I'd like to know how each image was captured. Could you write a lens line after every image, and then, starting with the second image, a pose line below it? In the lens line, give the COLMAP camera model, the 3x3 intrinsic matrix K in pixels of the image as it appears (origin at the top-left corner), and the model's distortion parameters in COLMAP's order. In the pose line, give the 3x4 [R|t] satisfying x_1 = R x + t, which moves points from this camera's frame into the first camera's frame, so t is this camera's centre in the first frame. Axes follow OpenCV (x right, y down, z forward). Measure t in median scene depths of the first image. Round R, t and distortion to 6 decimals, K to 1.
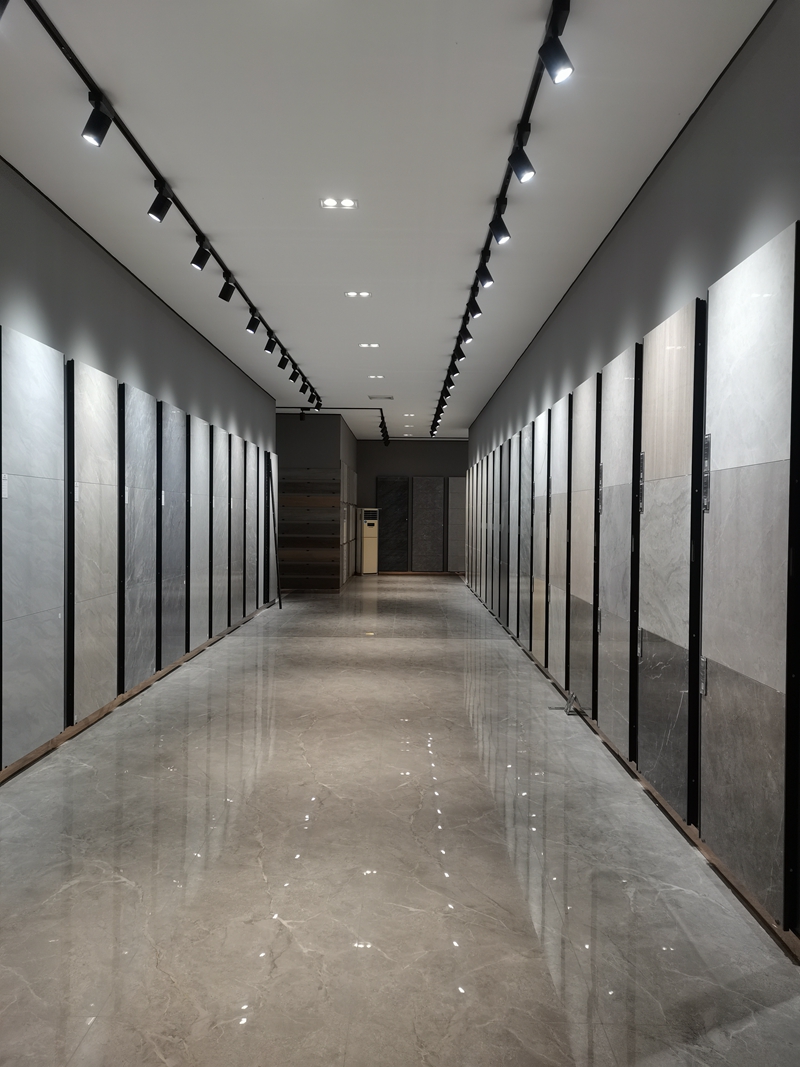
lens RADIAL K [[812.7, 0, 399.5], [0, 812.7, 528.3], [0, 0, 1]] dist [0.056299, -0.039163]
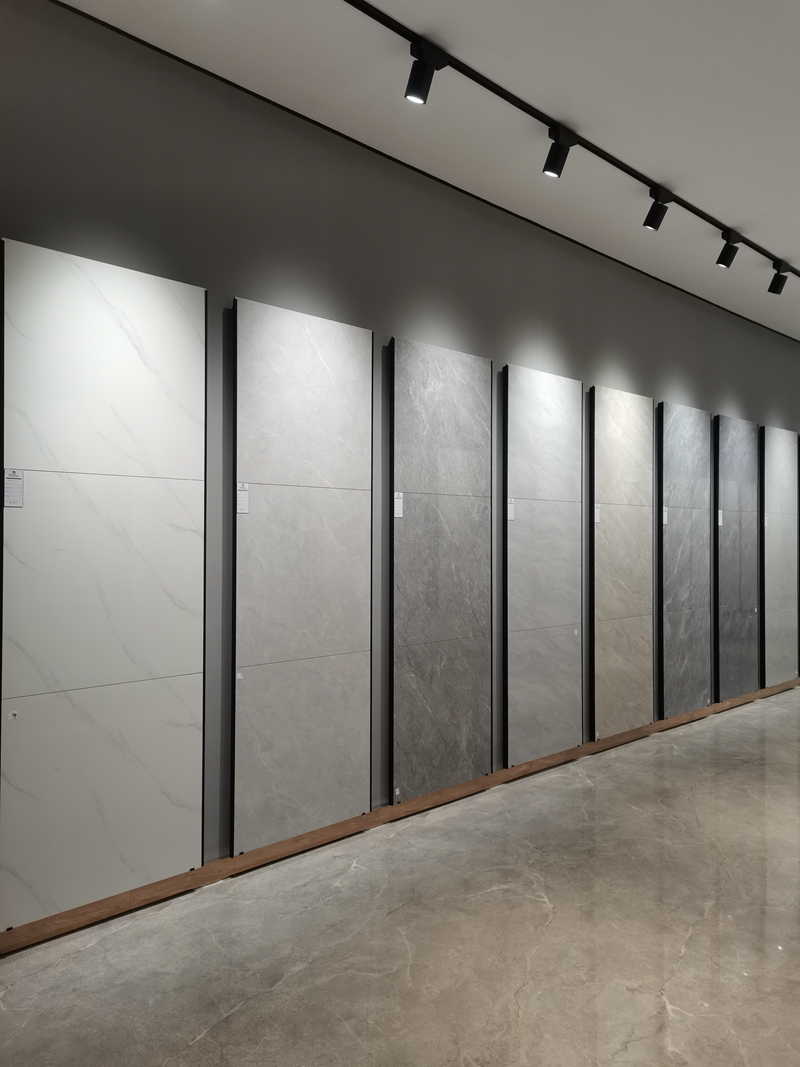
lens RADIAL K [[812.7, 0, 399.5], [0, 812.7, 528.3], [0, 0, 1]] dist [0.056299, -0.039163]
pose [[0.704867, -0.014001, -0.709201, 0.195448], [-0.007477, 0.999603, -0.027166, 0.005293], [0.709300, 0.024451, 0.704482, 0.129052]]
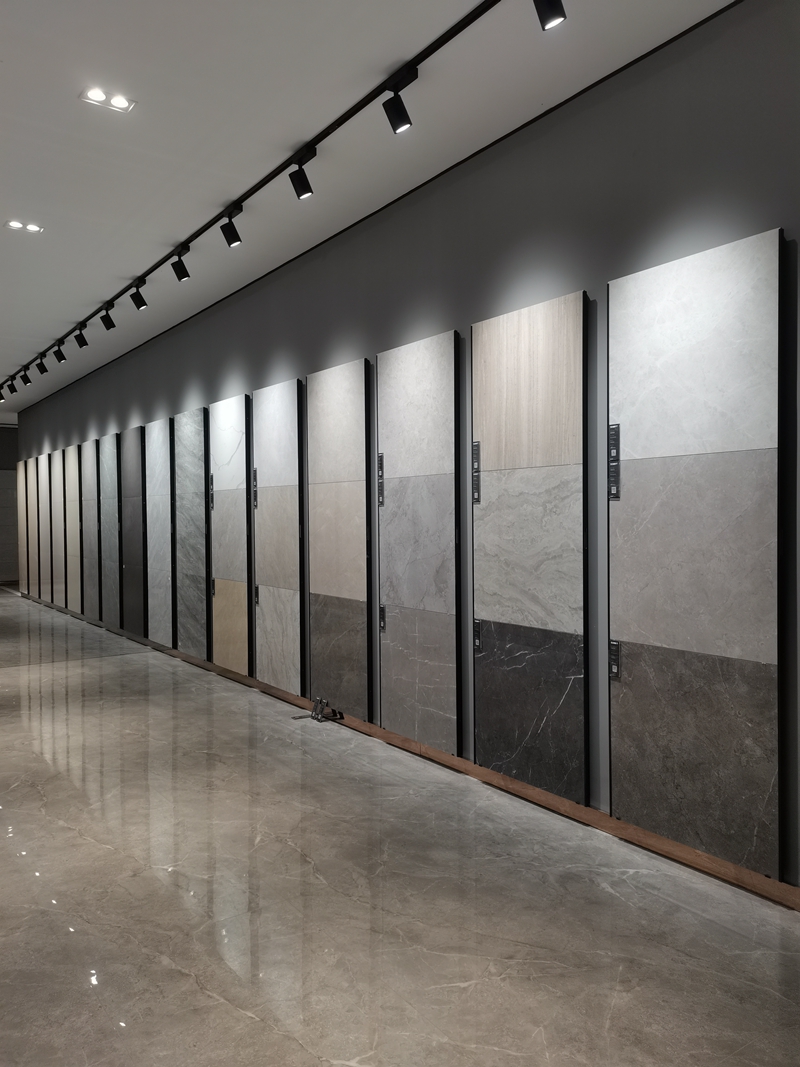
lens RADIAL K [[812.7, 0, 399.5], [0, 812.7, 528.3], [0, 0, 1]] dist [0.056299, -0.039163]
pose [[0.814344, -0.028809, 0.579667, -0.363053], [0.026838, 0.999568, 0.011974, -0.002926], [-0.579762, 0.005806, 0.814765, 0.262775]]
